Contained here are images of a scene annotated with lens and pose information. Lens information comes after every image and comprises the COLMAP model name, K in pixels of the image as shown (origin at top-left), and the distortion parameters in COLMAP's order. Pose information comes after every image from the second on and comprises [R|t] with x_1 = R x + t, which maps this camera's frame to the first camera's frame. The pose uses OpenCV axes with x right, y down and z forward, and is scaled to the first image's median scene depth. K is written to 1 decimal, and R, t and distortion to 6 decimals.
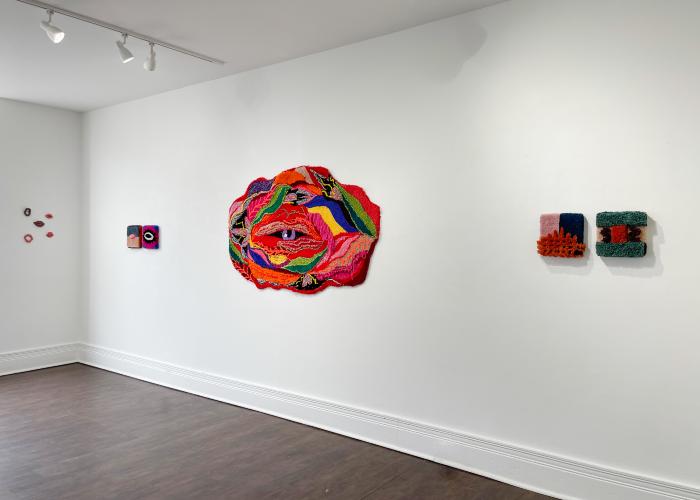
lens RADIAL K [[583.4, 0, 352.1], [0, 583.4, 235.2], [0, 0, 1]] dist [0.071749, -0.122617]
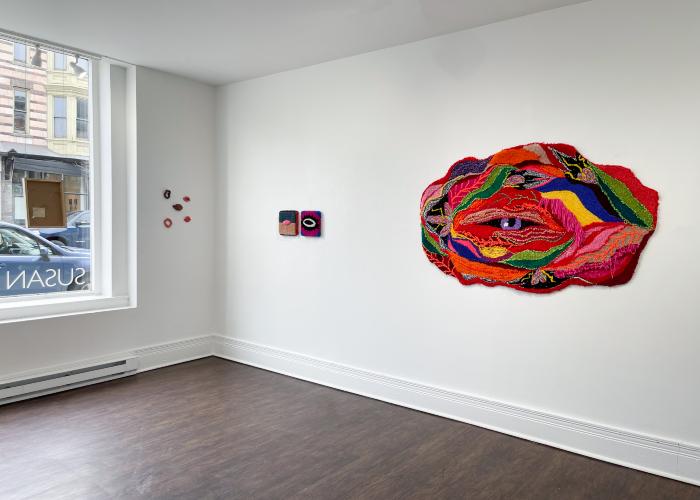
lens RADIAL K [[548.3, 0, 357.3], [0, 548.3, 249.2], [0, 0, 1]] dist [0.074499, -0.117306]
pose [[0.999884, 0.013480, -0.007154, -0.330844], [-0.013103, 0.998645, 0.050369, -0.001318], [0.007823, -0.050270, 0.998705, 0.187157]]
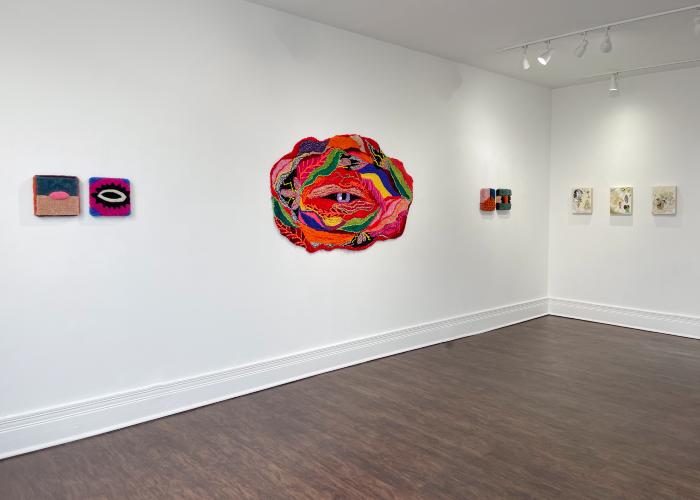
lens RADIAL K [[527.6, 0, 351.6], [0, 527.6, 232.5], [0, 0, 1]] dist [0.063086, -0.071928]
pose [[0.176689, -0.054272, 0.982769, -1.060102], [-0.005945, 0.998402, 0.056205, 0.008839], [-0.984249, -0.015773, 0.176084, 0.822028]]
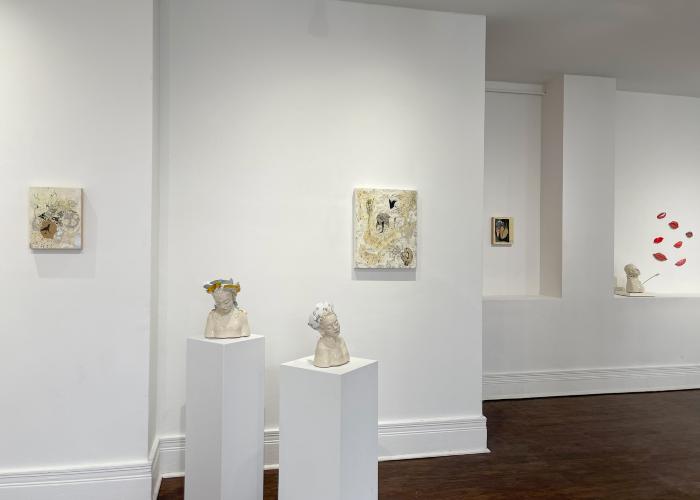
lens RADIAL K [[522.3, 0, 332.2], [0, 522.3, 236.4], [0, 0, 1]] dist [0.035167, -0.002103]
pose [[-0.775349, -0.004470, 0.631517, -0.268687], [-0.016838, 0.999766, -0.013596, 0.021925], [-0.631308, -0.021175, -0.775243, 0.569536]]
